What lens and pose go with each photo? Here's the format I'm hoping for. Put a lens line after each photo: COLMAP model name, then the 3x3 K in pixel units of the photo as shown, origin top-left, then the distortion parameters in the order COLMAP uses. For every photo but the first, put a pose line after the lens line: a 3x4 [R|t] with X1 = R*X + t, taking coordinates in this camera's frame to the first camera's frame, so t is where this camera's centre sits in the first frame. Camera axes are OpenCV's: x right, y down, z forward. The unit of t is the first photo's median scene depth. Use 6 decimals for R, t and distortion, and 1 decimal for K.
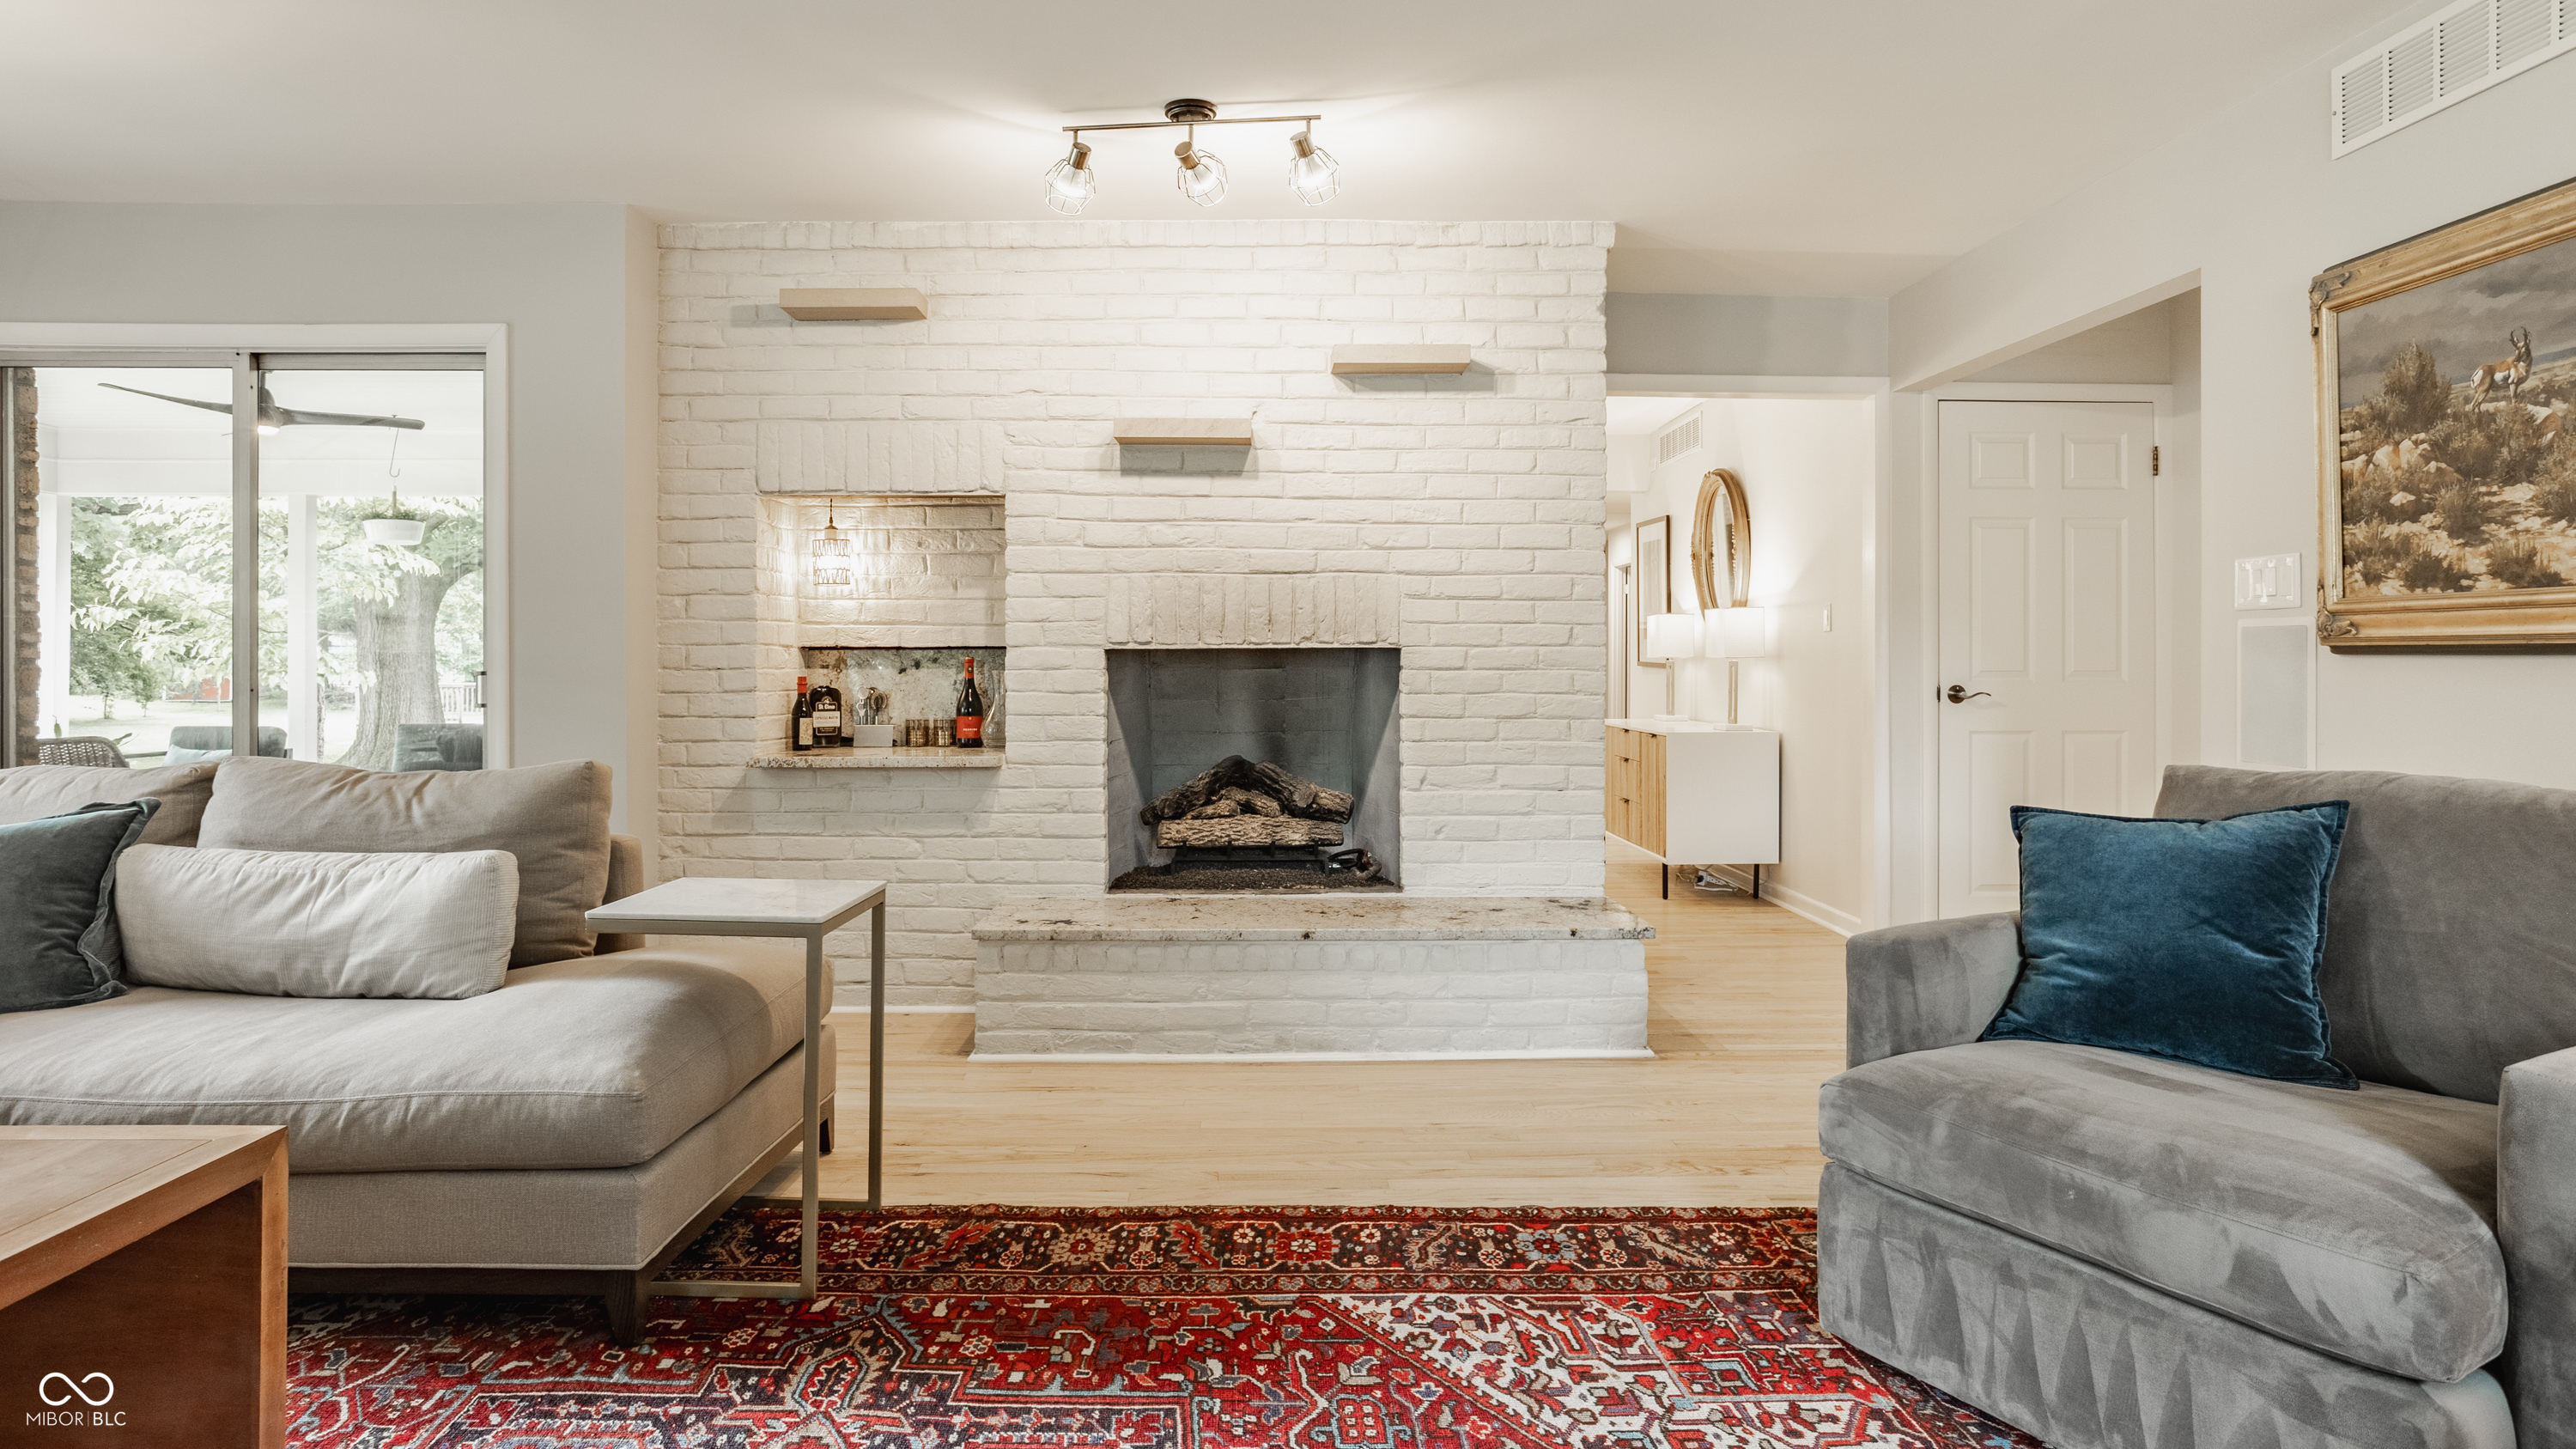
lens RADIAL K [[1488.8, 0, 1250.7], [0, 1488.8, 655.3], [0, 0, 1]] dist [-0.040453, 0.026917]
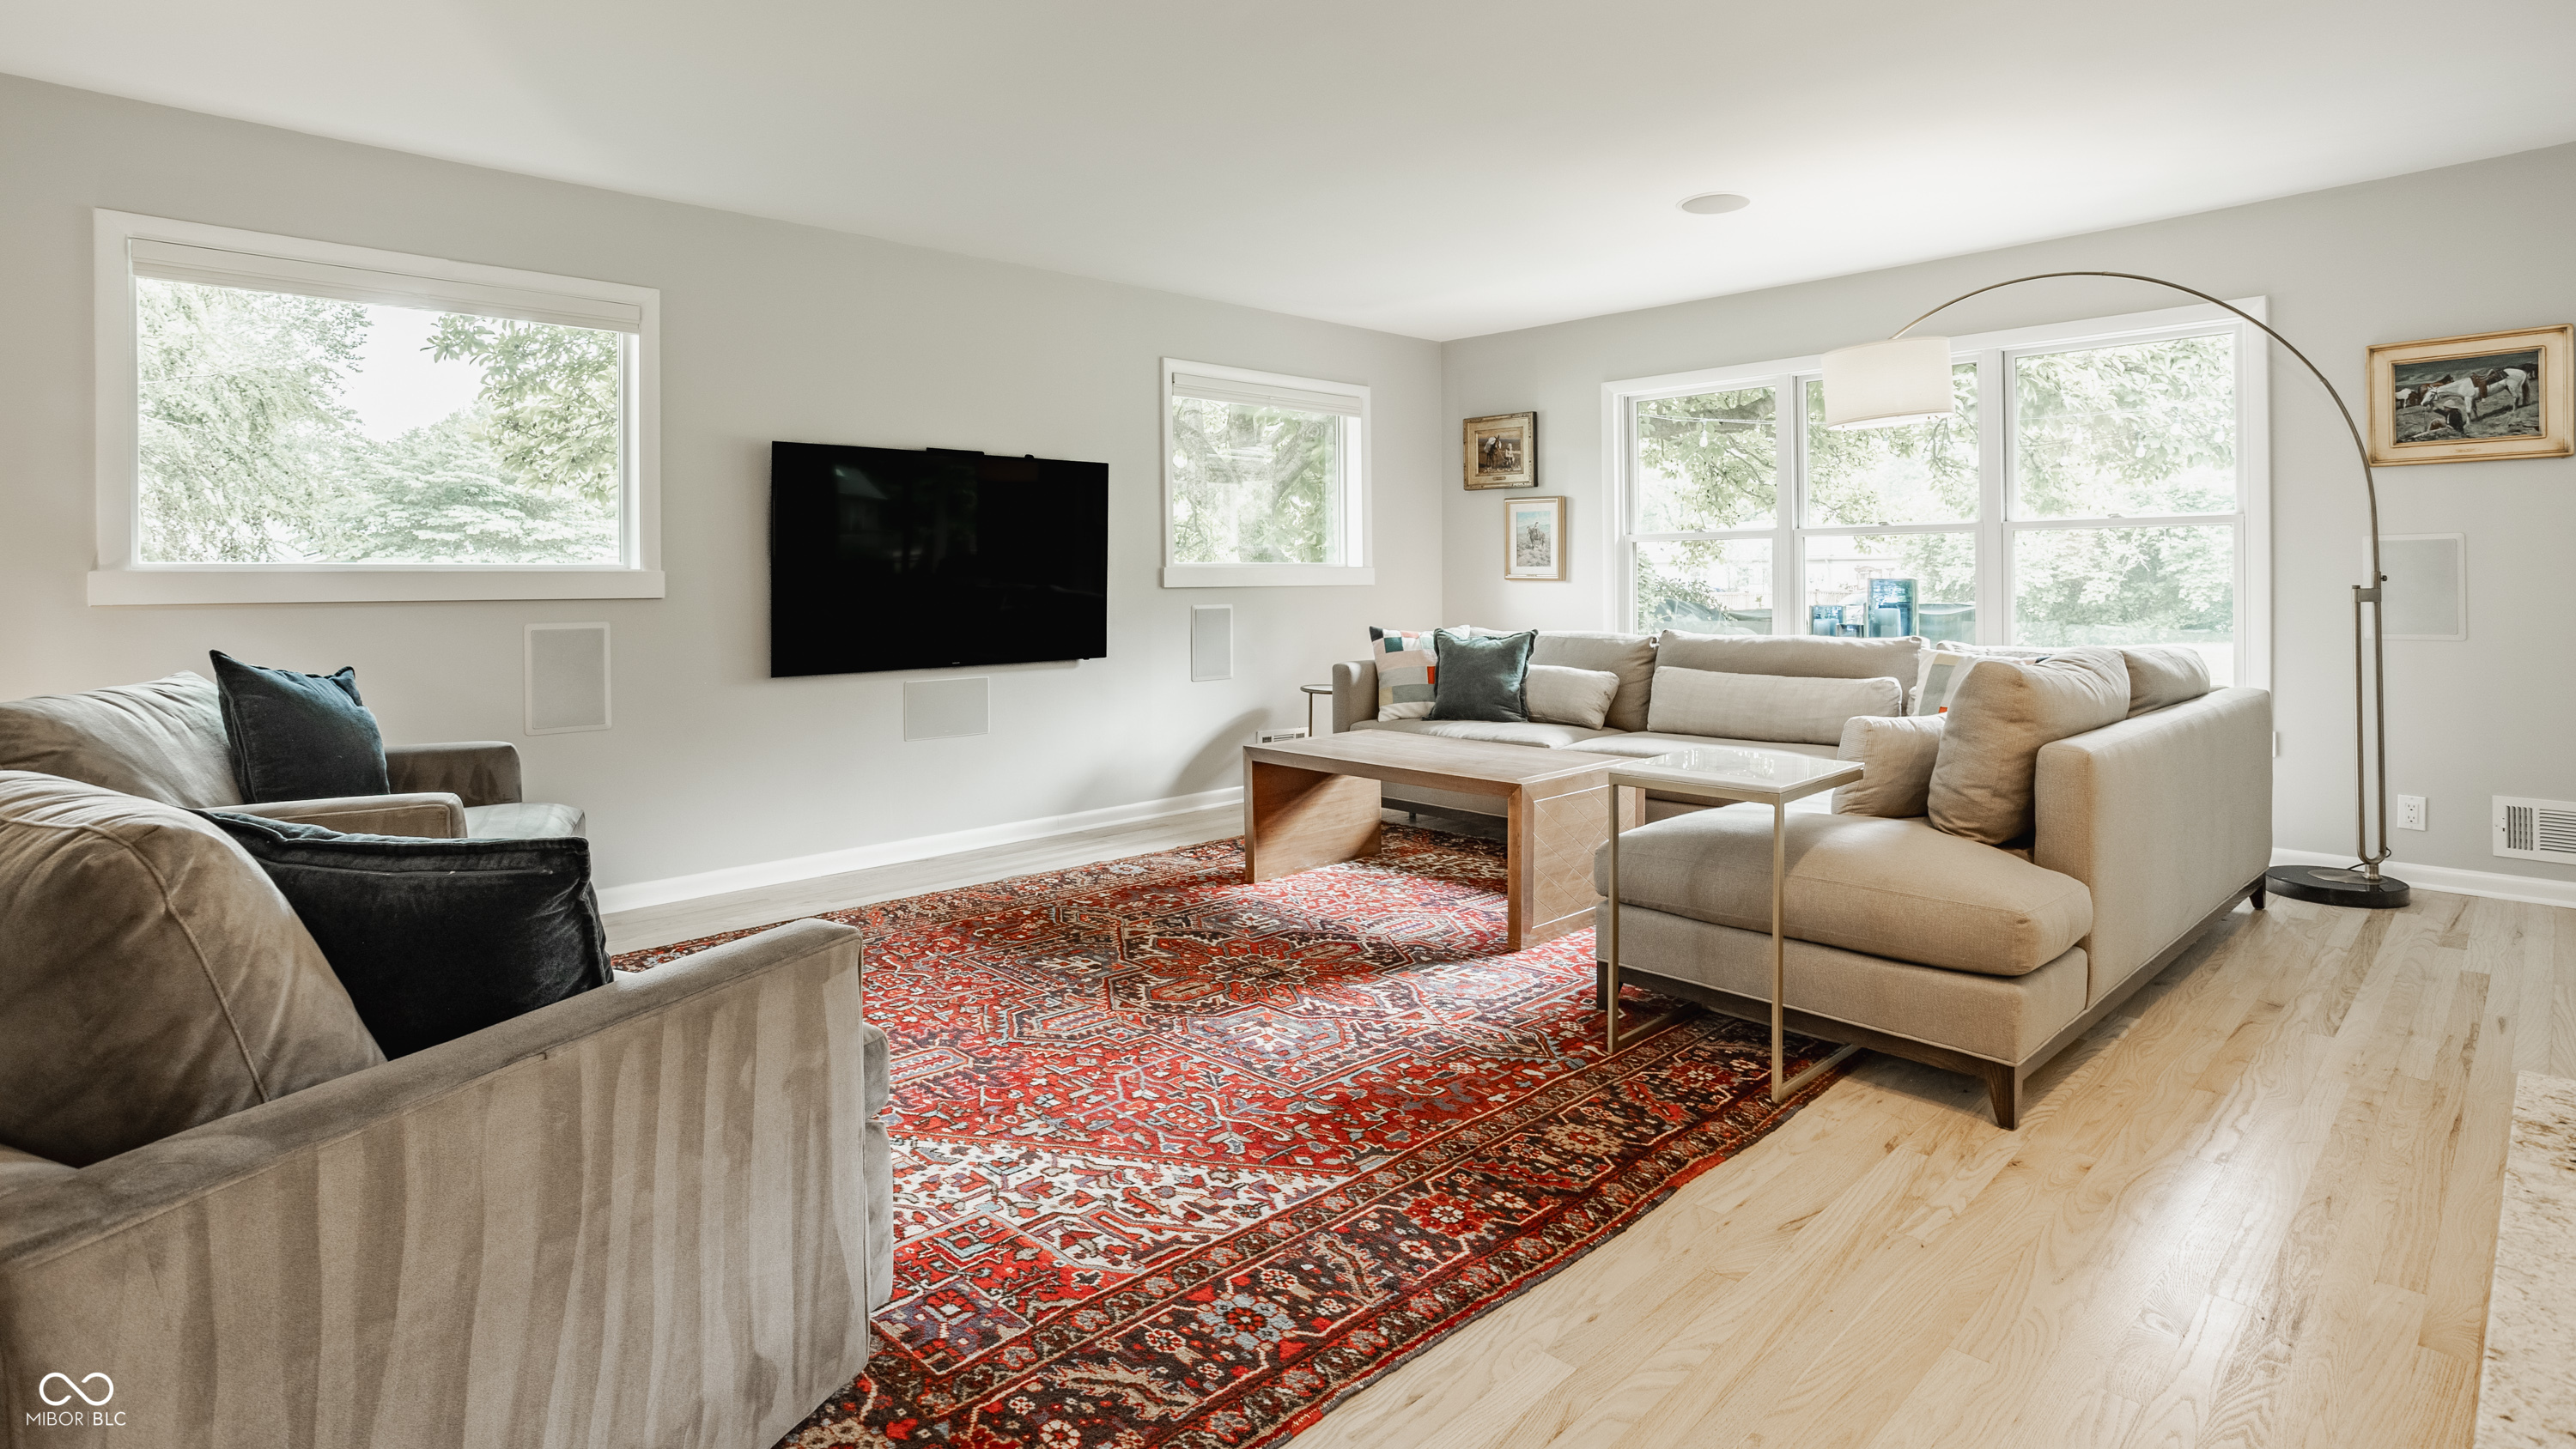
lens RADIAL K [[1267.7, 0, 1301.1], [0, 1267.7, 555.1], [0, 0, 1]] dist [-0.025425, 0.012667]
pose [[-0.718921, -0.006552, -0.695061, 0.719064], [0.012490, 0.999672, -0.022343, 0.007981], [0.694980, -0.024744, -0.718603, 1.679123]]
